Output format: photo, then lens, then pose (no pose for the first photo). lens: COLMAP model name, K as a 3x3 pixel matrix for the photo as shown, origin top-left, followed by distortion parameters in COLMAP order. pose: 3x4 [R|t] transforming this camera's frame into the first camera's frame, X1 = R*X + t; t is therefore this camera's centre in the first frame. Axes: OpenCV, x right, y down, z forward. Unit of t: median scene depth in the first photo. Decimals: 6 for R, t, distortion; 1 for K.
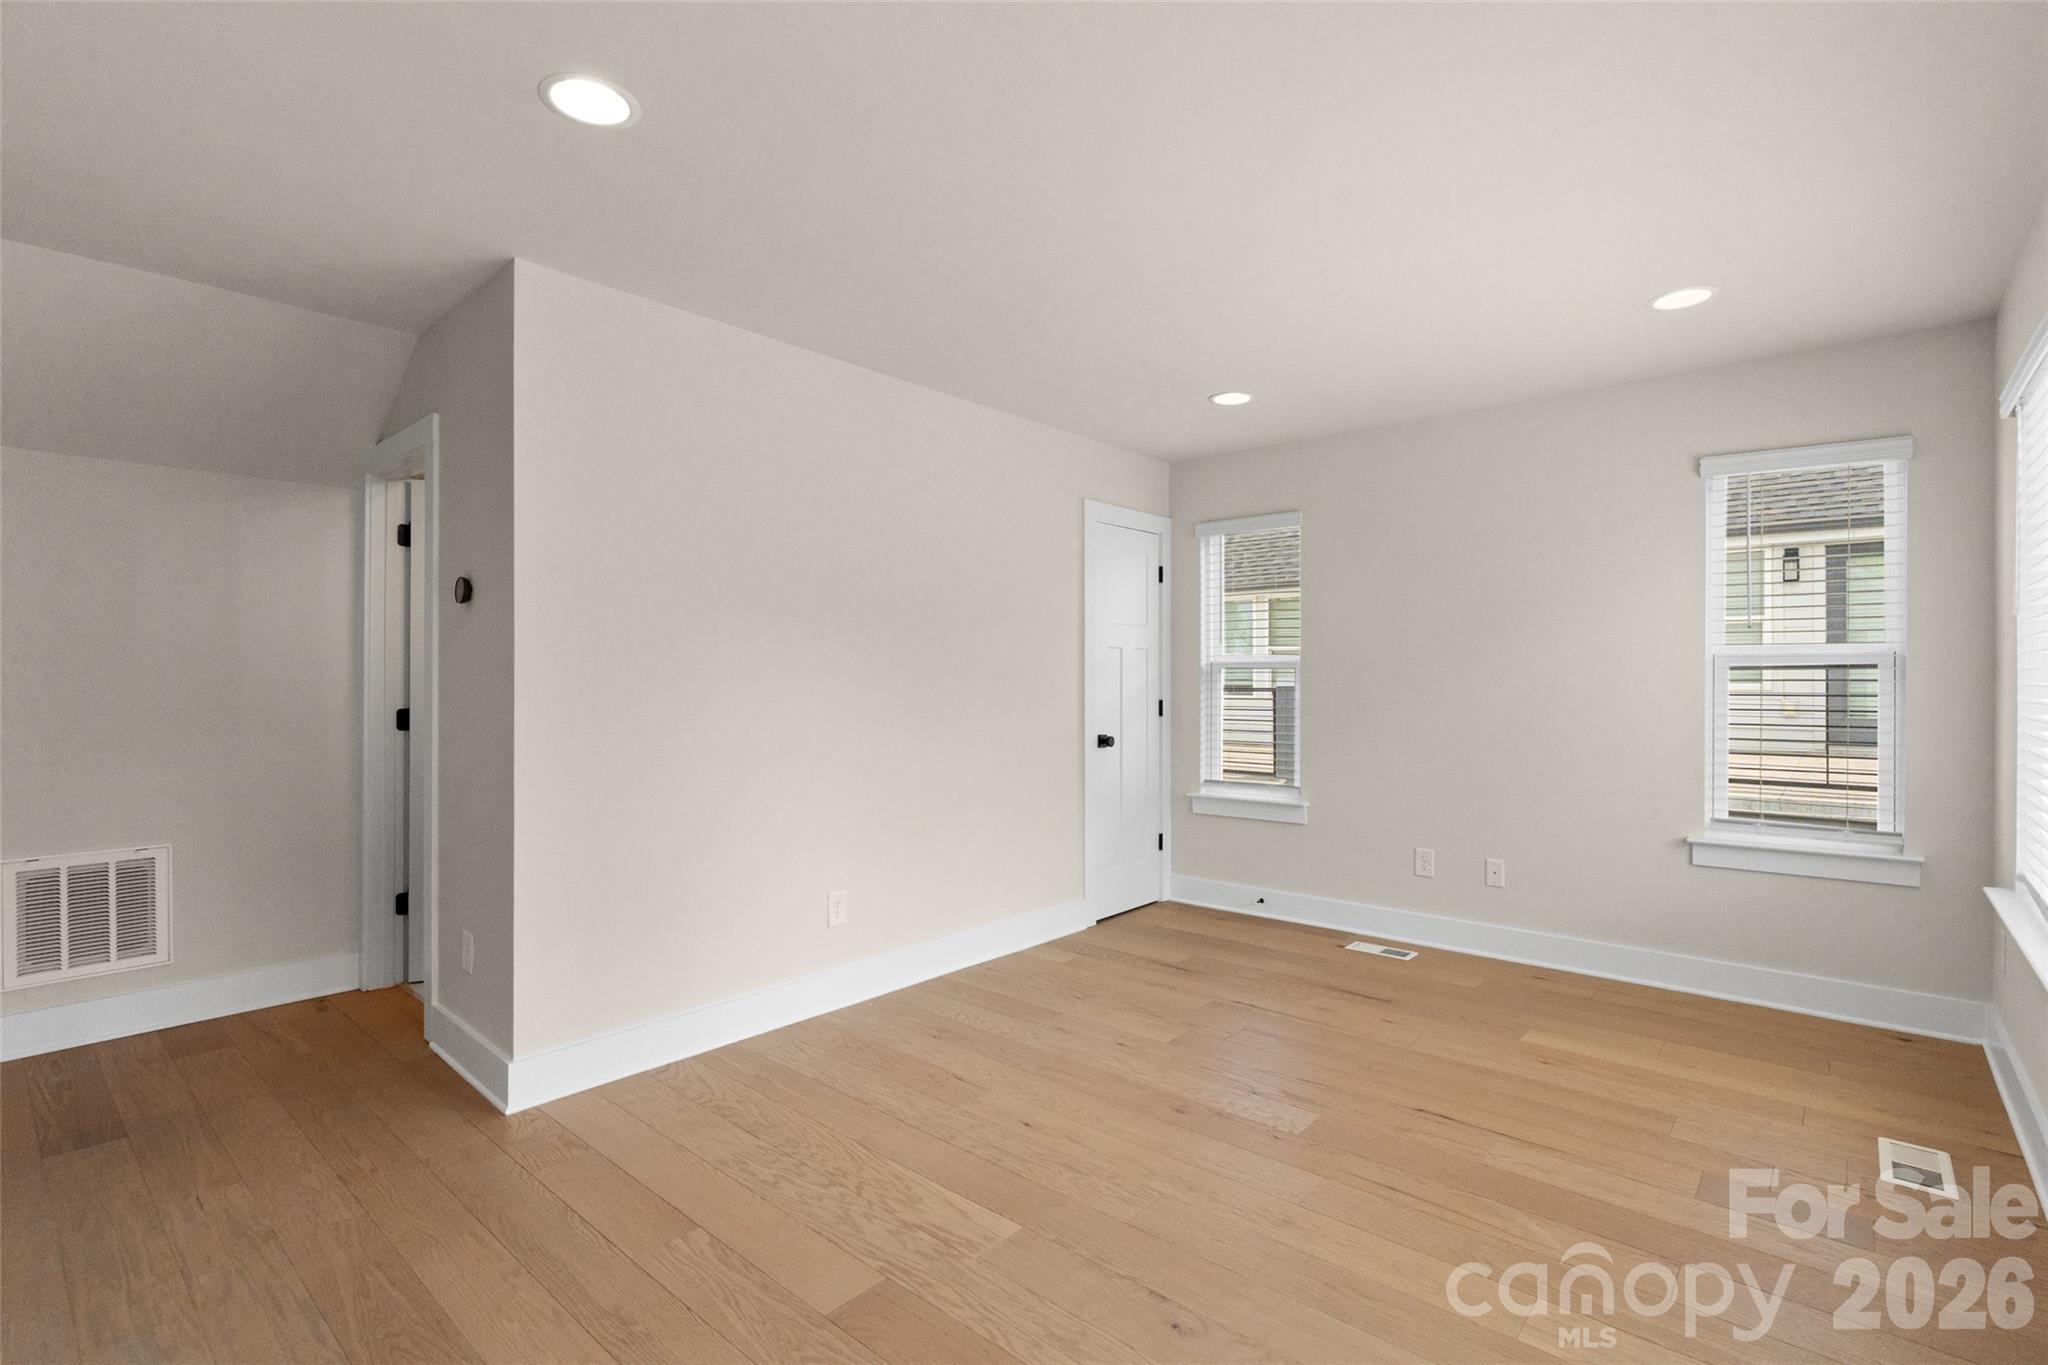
lens RADIAL K [[935.8, 0, 1024.0], [0, 935.8, 682.5], [0, 0, 1]] dist [-0.002332, -0.000135]
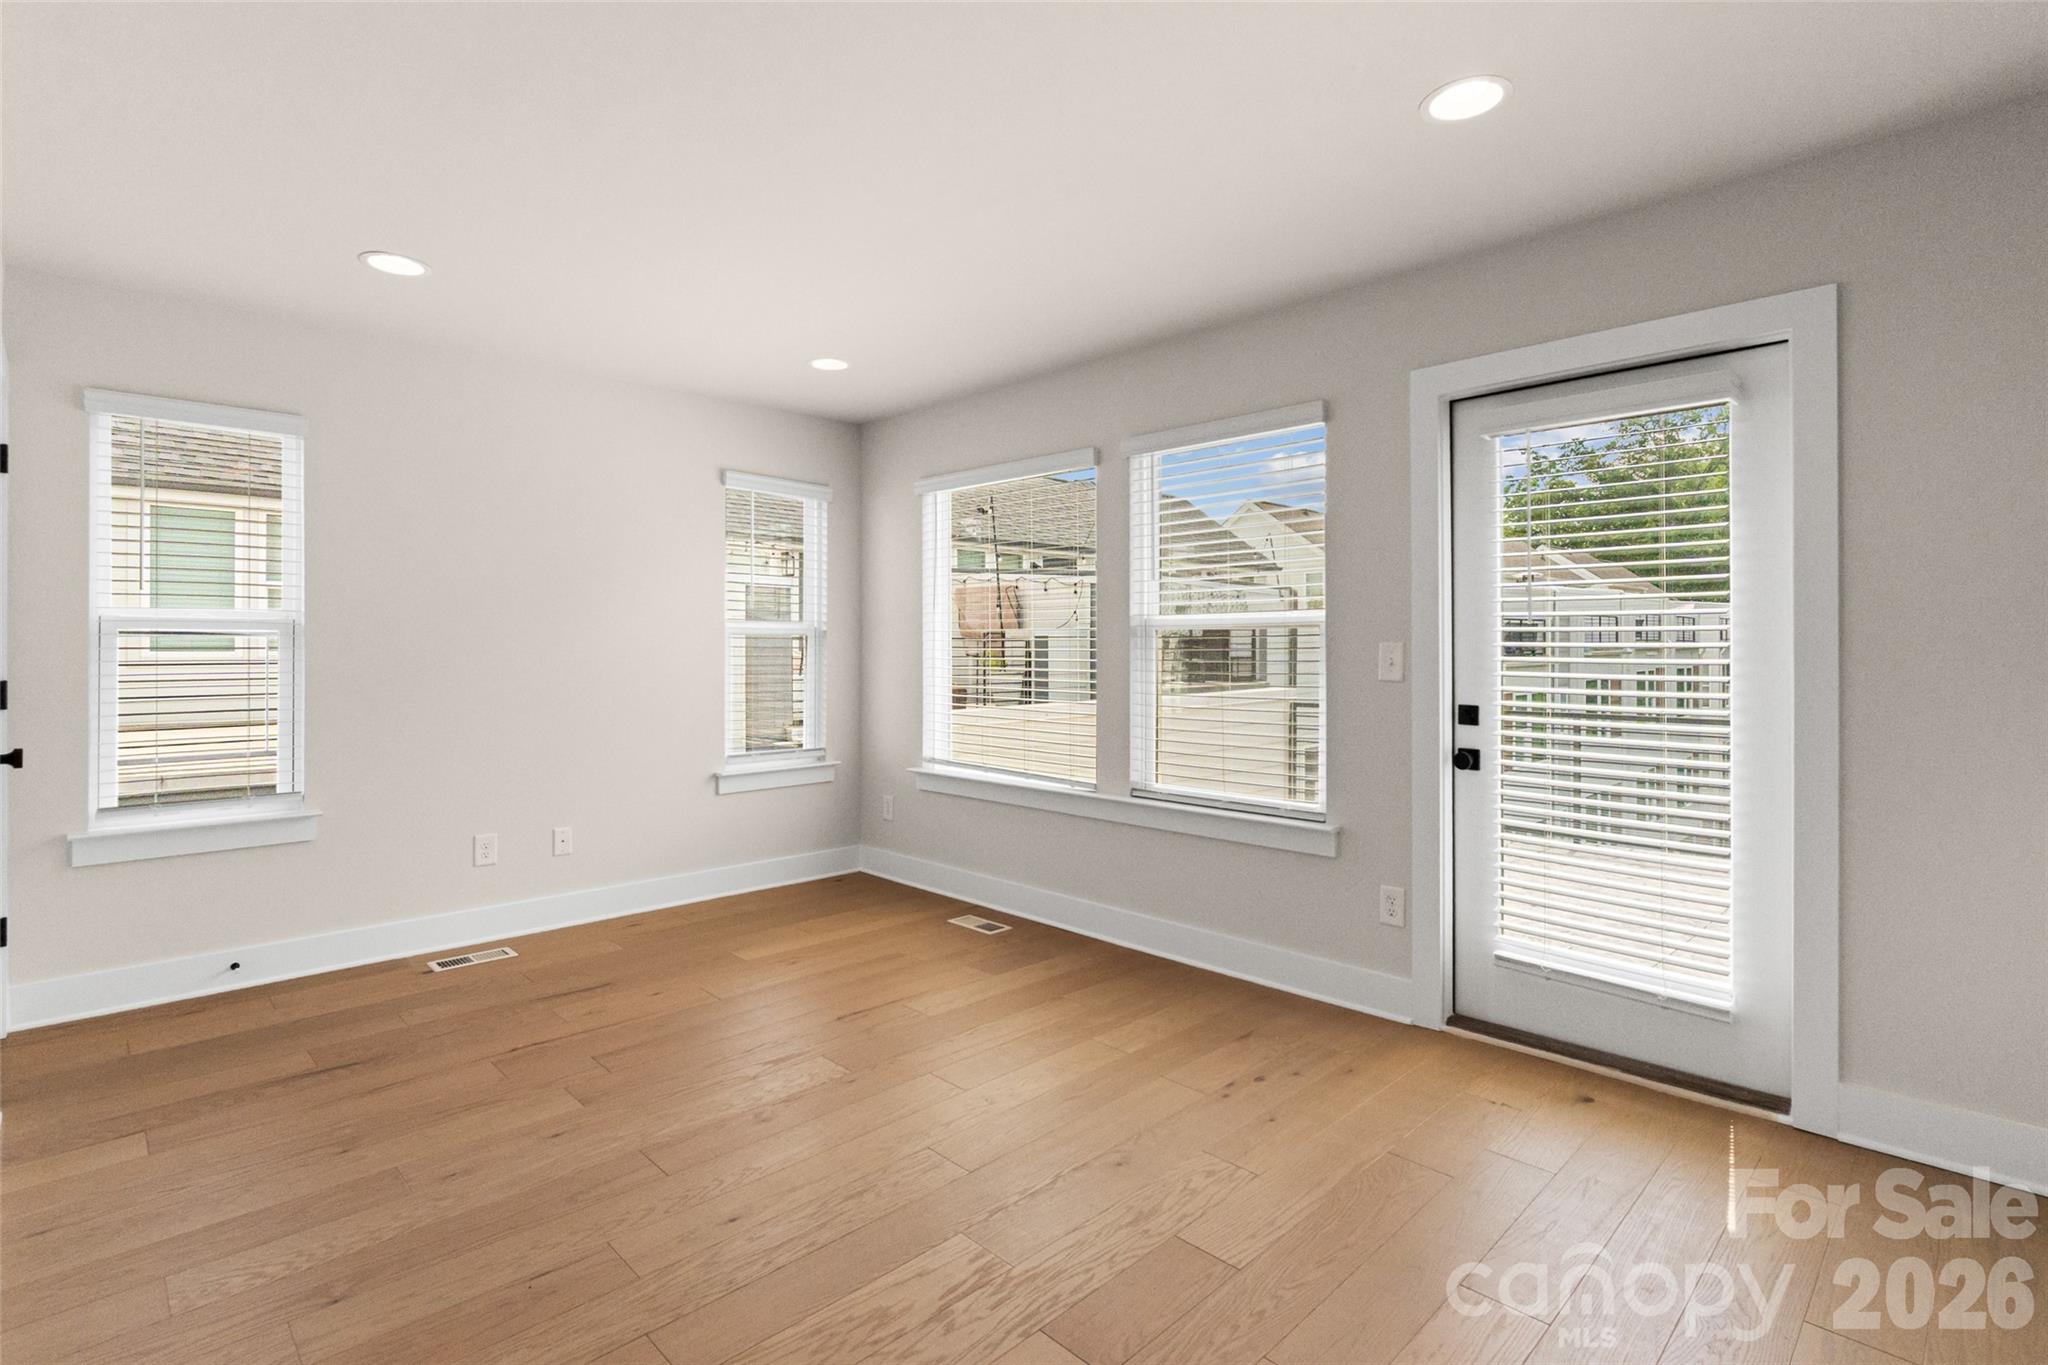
lens RADIAL K [[968.0, 0, 1022.0], [0, 968.0, 653.0], [0, 0, 1]] dist [-0.003221, -0.000191]
pose [[0.088307, -0.004360, 0.996084, -0.505502], [0.002144, 0.999989, 0.004187, 0.001141], [-0.996091, 0.001766, 0.088316, 0.454091]]
